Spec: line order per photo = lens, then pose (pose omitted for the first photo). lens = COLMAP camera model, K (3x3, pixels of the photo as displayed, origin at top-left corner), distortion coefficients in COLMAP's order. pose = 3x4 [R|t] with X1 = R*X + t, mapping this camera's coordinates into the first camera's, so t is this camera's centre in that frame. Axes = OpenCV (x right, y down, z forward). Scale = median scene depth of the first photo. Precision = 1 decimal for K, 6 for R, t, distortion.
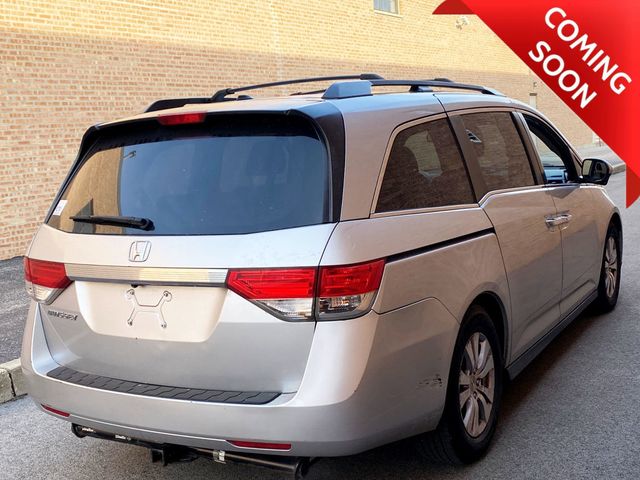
lens RADIAL K [[796.9, 0, 321.1], [0, 796.9, 239.6], [0, 0, 1]] dist [0.019413, 0.000000]
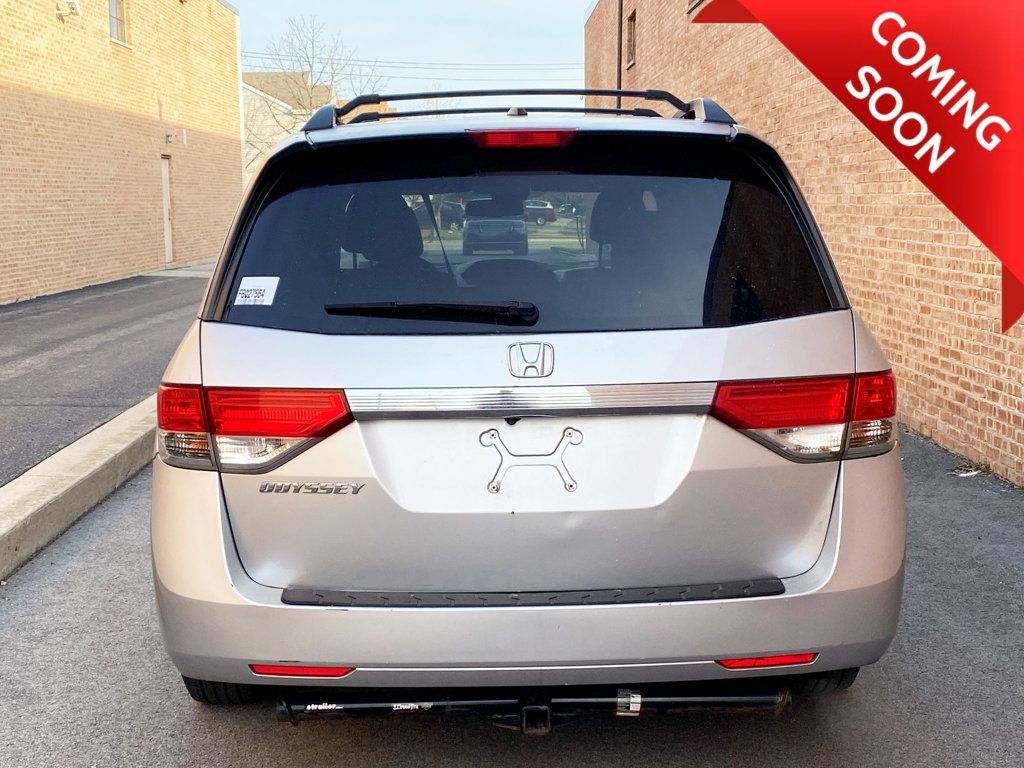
lens RADIAL K [[1490.5, 0, 514.9], [0, 1490.5, 377.9], [0, 0, 1]] dist [0.052206, 0.000000]
pose [[0.859627, -0.005891, 0.510888, -0.788627], [0.023693, 0.999317, -0.028343, 0.058381], [-0.510372, 0.036469, 0.859180, 0.076858]]
